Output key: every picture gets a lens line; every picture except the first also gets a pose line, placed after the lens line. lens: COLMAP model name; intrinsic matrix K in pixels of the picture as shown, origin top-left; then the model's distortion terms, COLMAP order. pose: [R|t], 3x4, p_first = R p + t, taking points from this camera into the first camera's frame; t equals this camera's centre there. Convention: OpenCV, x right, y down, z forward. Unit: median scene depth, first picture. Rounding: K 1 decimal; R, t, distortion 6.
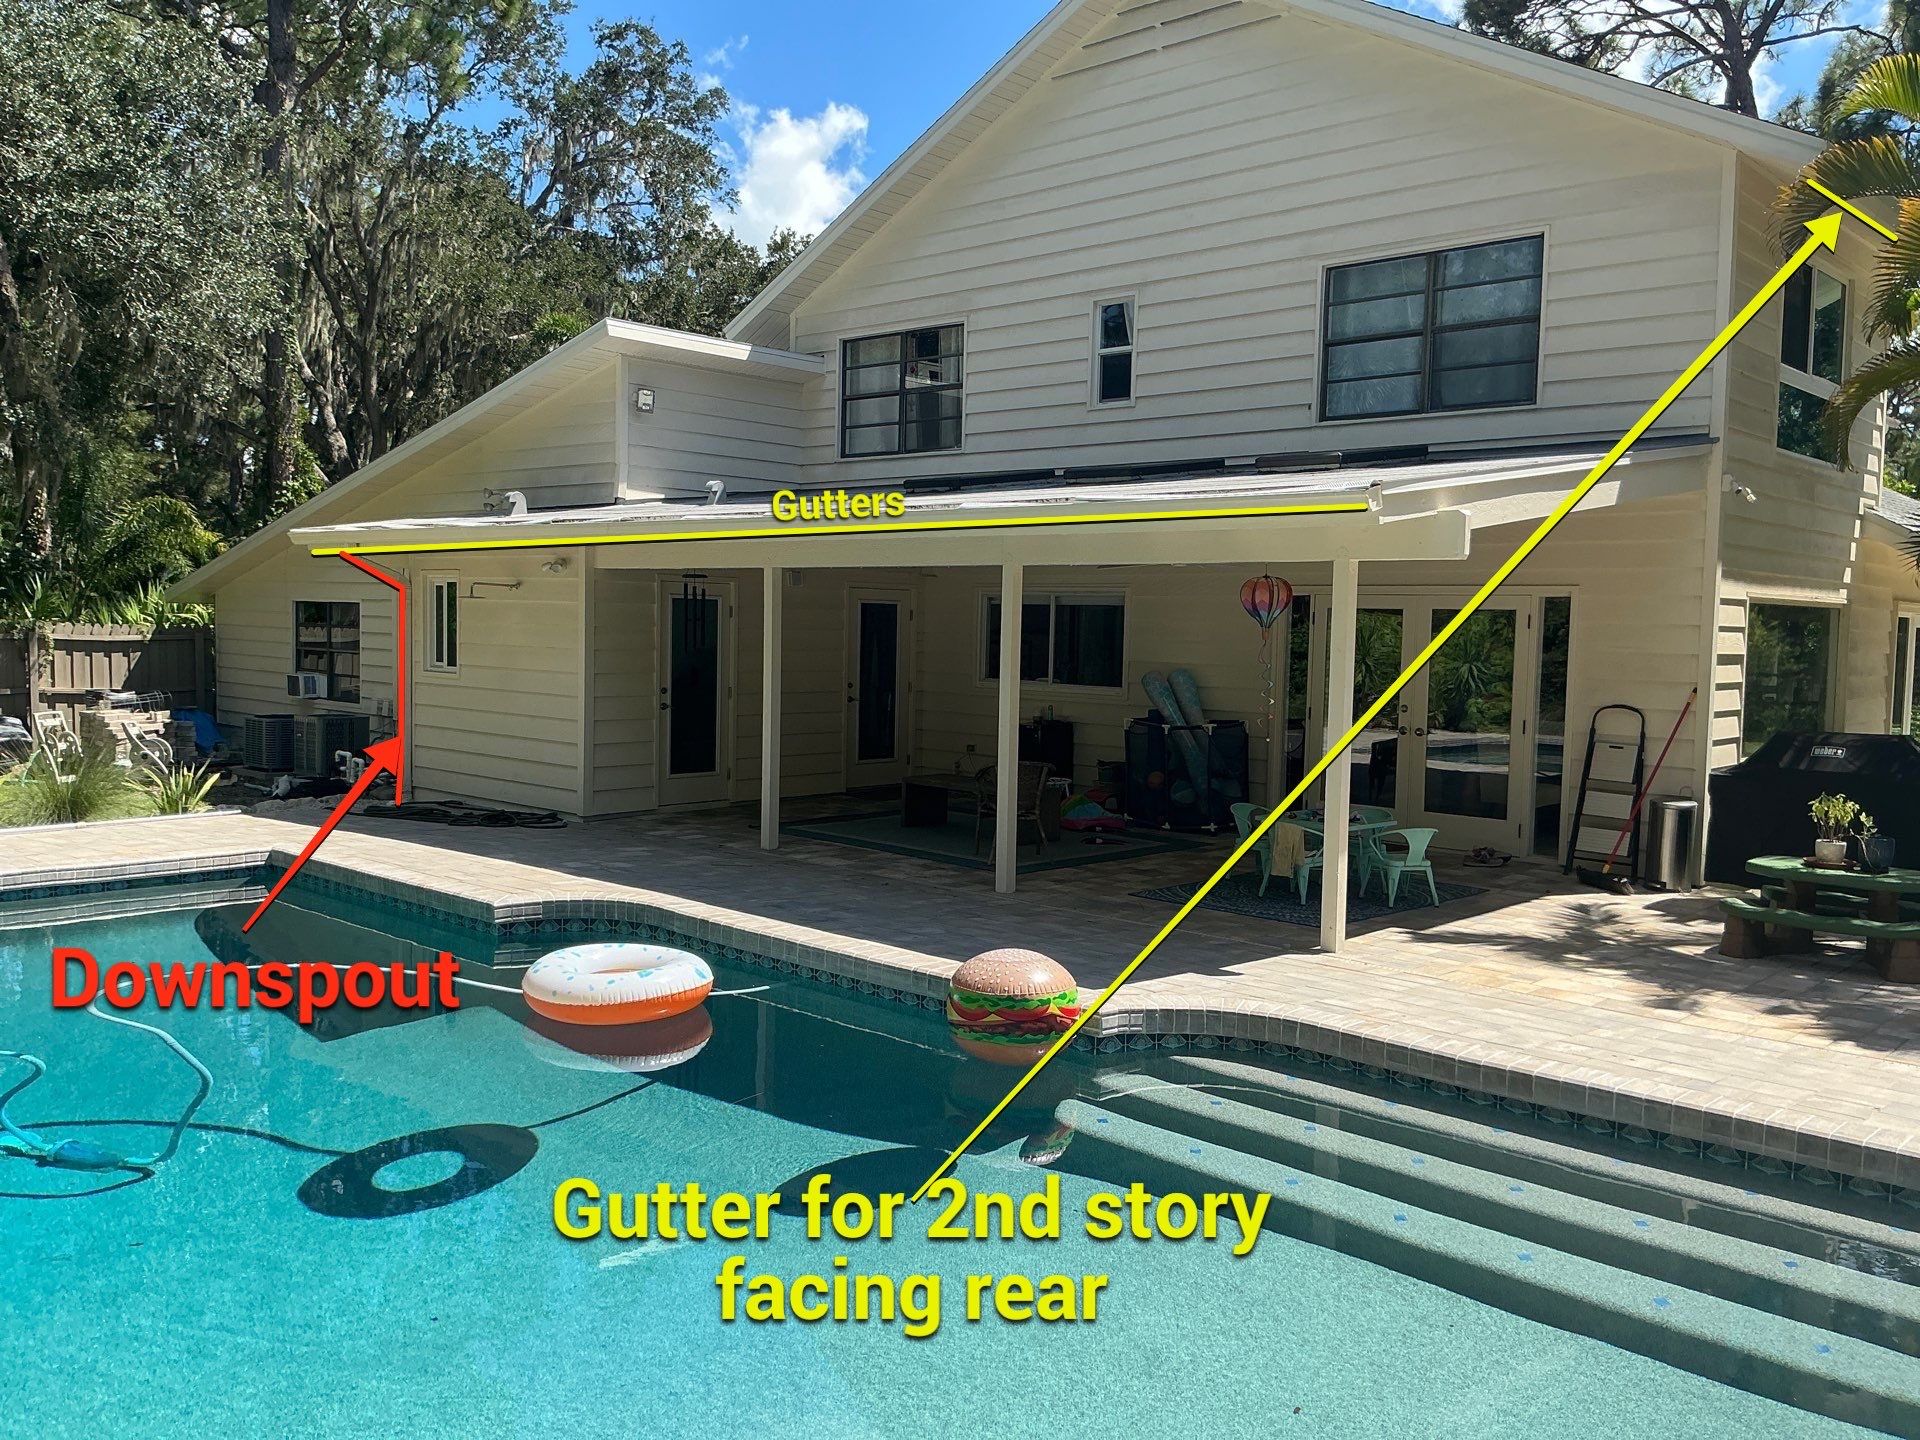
lens RADIAL K [[1591.1, 0, 945.6], [0, 1591.1, 708.6], [0, 0, 1]] dist [0.102360, -0.152793]
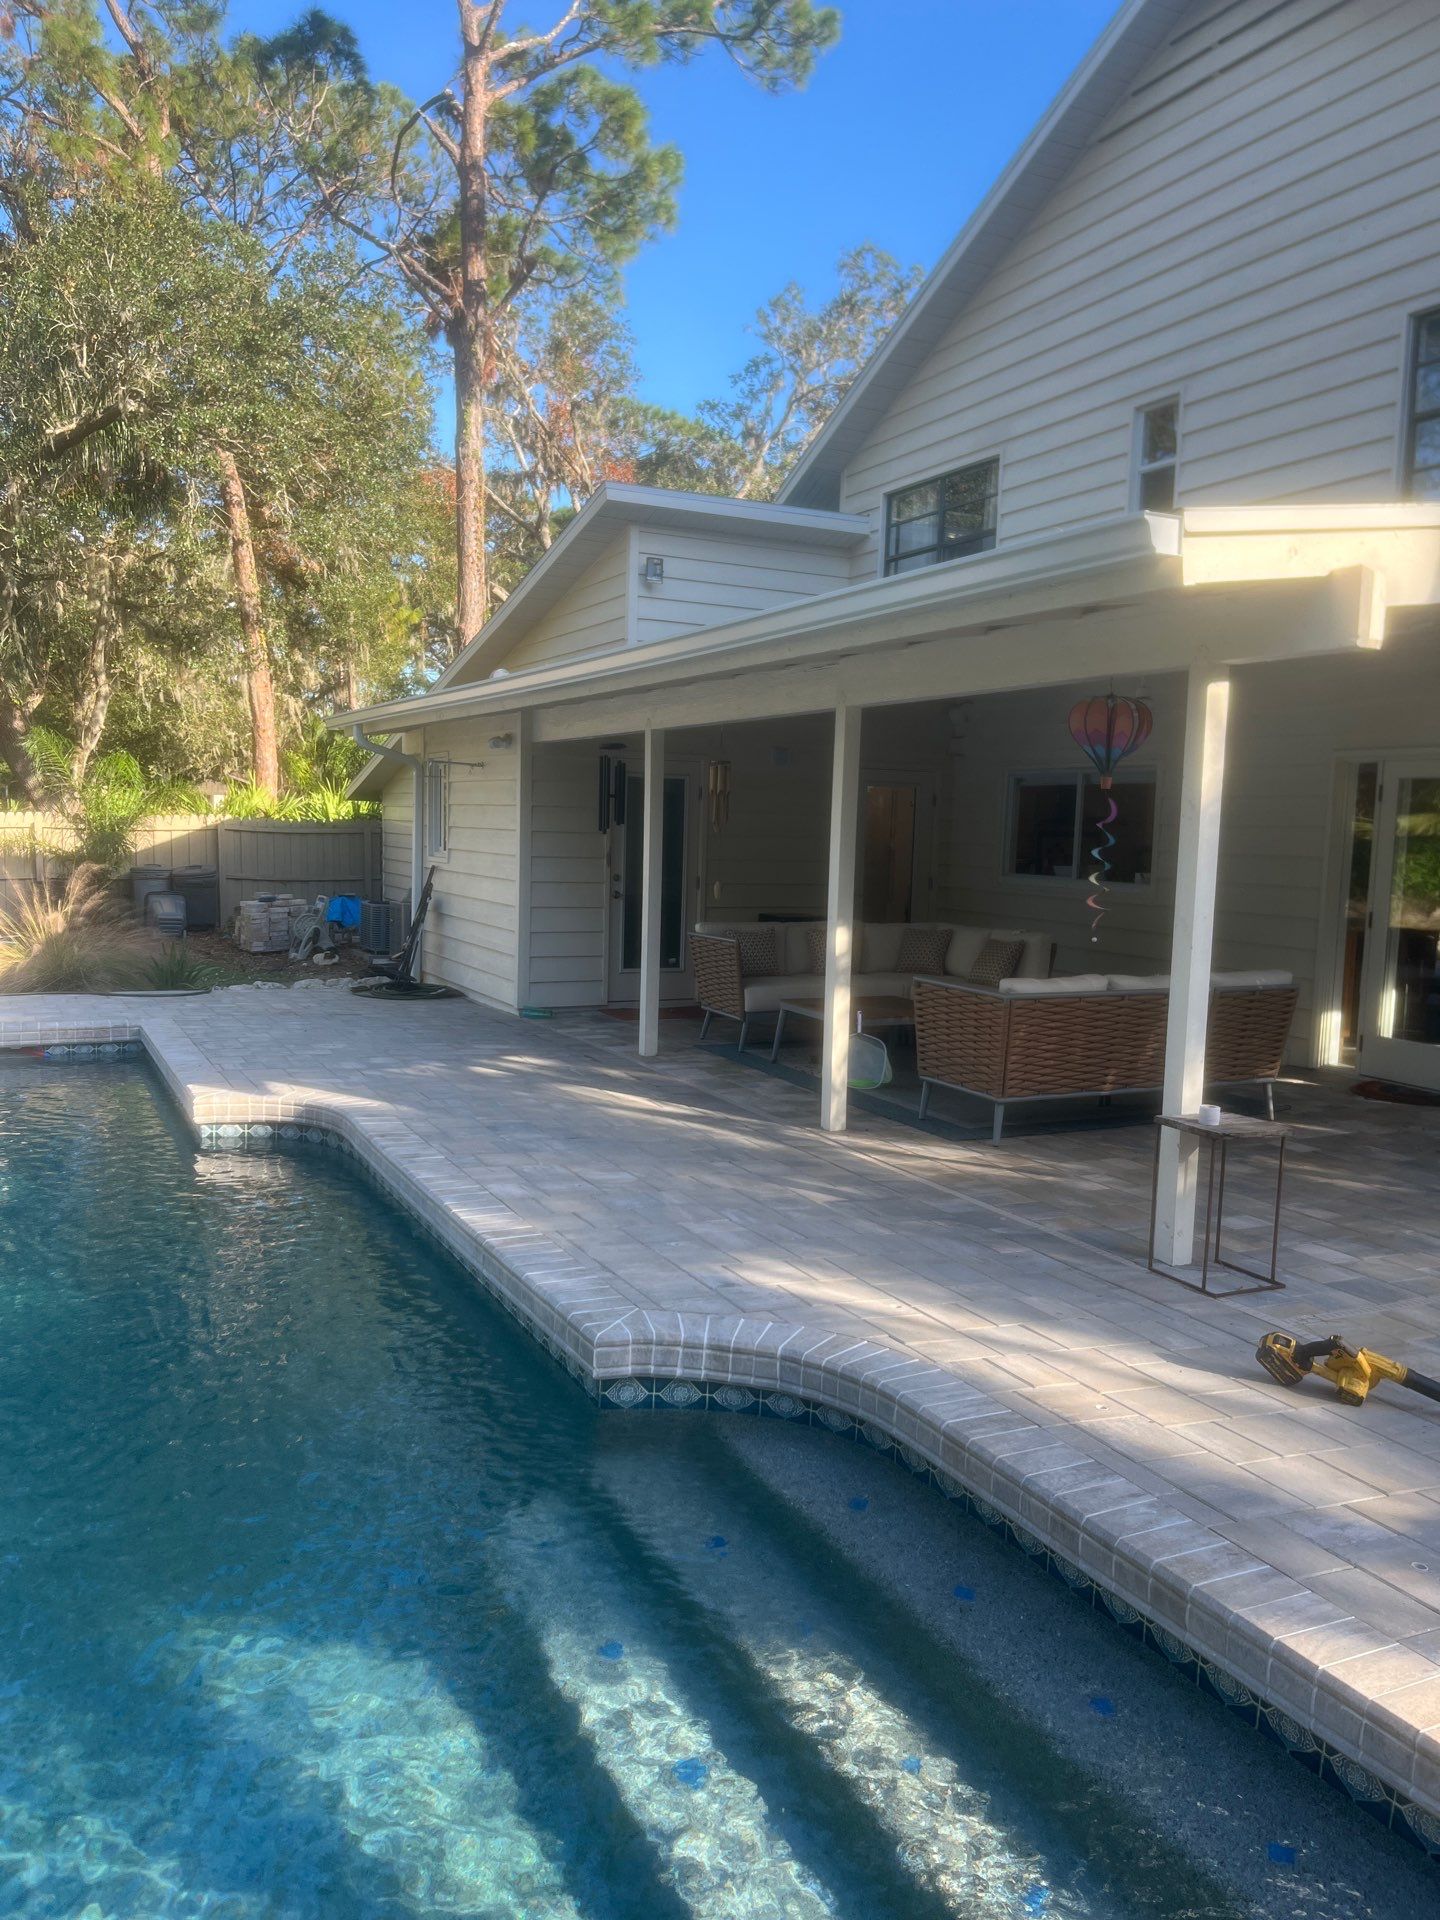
lens RADIAL K [[1449.4, 0, 712.0], [0, 1449.4, 972.6], [0, 0, 1]] dist [0.067063, -0.093902]
pose [[0.937154, 0.040978, -0.346500, 0.168442], [-0.028626, 0.998762, 0.040692, 0.007665], [0.347739, -0.028216, 0.937167, 0.233275]]
